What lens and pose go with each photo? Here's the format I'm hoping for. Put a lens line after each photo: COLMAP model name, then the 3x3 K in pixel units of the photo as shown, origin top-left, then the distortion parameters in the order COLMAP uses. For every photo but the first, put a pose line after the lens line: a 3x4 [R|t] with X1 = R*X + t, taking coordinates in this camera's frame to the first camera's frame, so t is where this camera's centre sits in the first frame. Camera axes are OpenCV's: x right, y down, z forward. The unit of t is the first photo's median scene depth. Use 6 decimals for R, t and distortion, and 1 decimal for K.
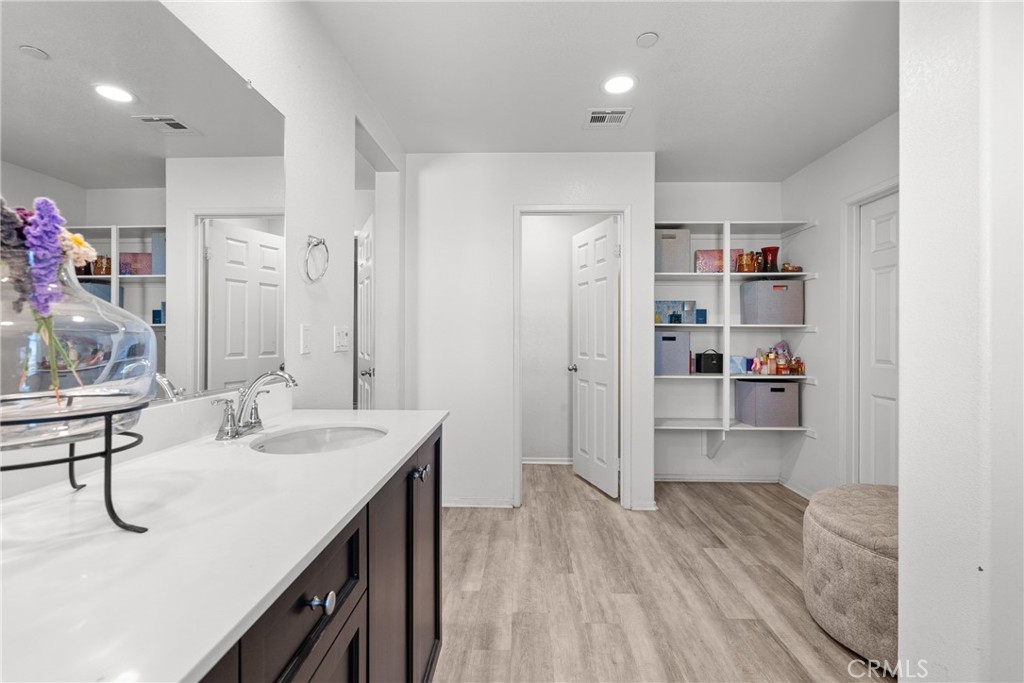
lens RADIAL K [[462.0, 0, 511.6], [0, 462.0, 338.8], [0, 0, 1]] dist [0.001609, 0.000246]
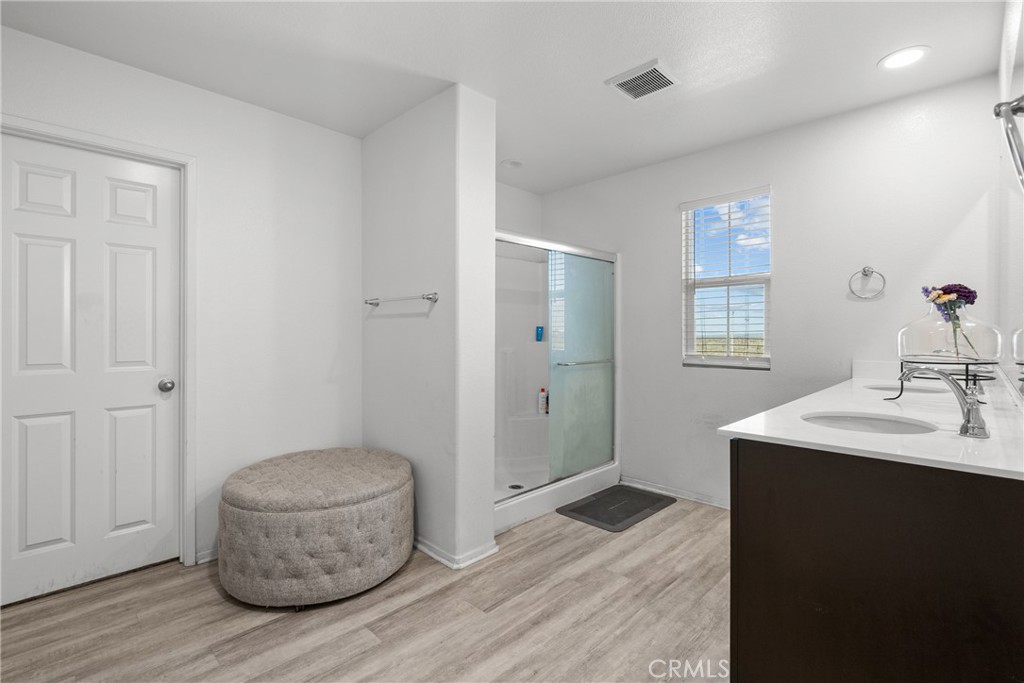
lens RADIAL K [[462.0, 0, 512.0], [0, 462.0, 333.9], [0, 0, 1]] dist [0.001609, 0.000246]
pose [[-0.724497, -0.005560, 0.689256, -0.348488], [-0.000988, 0.999975, 0.007027, -0.009789], [-0.689278, 0.004410, -0.724484, 1.499625]]
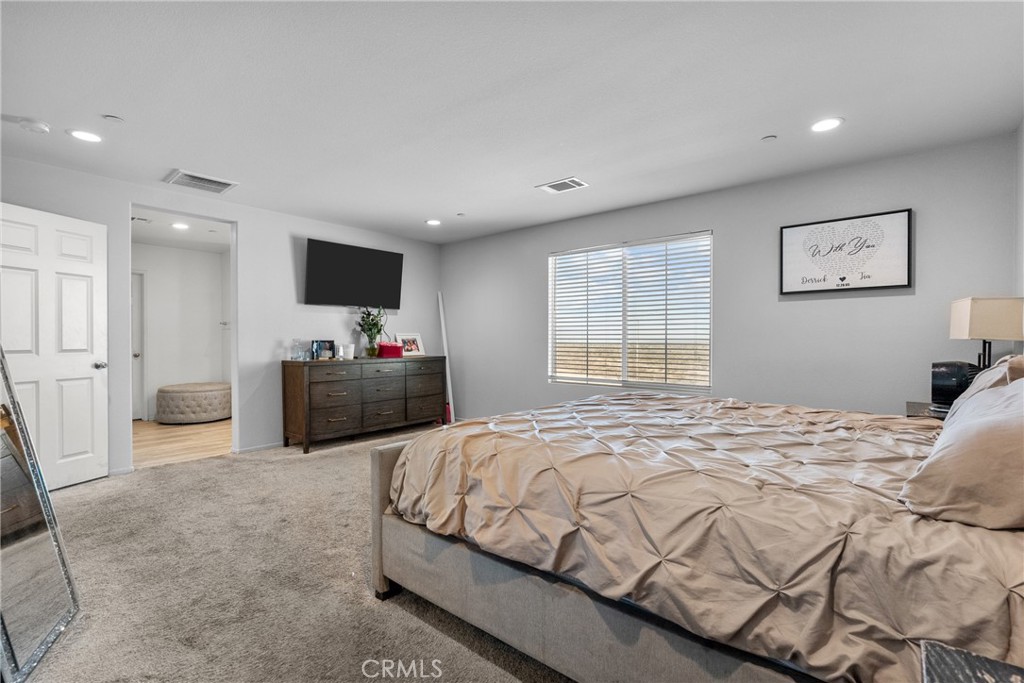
lens RADIAL K [[462.0, 0, 510.0], [0, 462.0, 341.8], [0, 0, 1]] dist [0.001609, 0.000246]
pose [[-0.772847, -0.007255, 0.634551, -3.020538], [-0.000374, 0.999940, 0.010978, 0.002125], [-0.634593, 0.008247, -0.772803, 2.105623]]
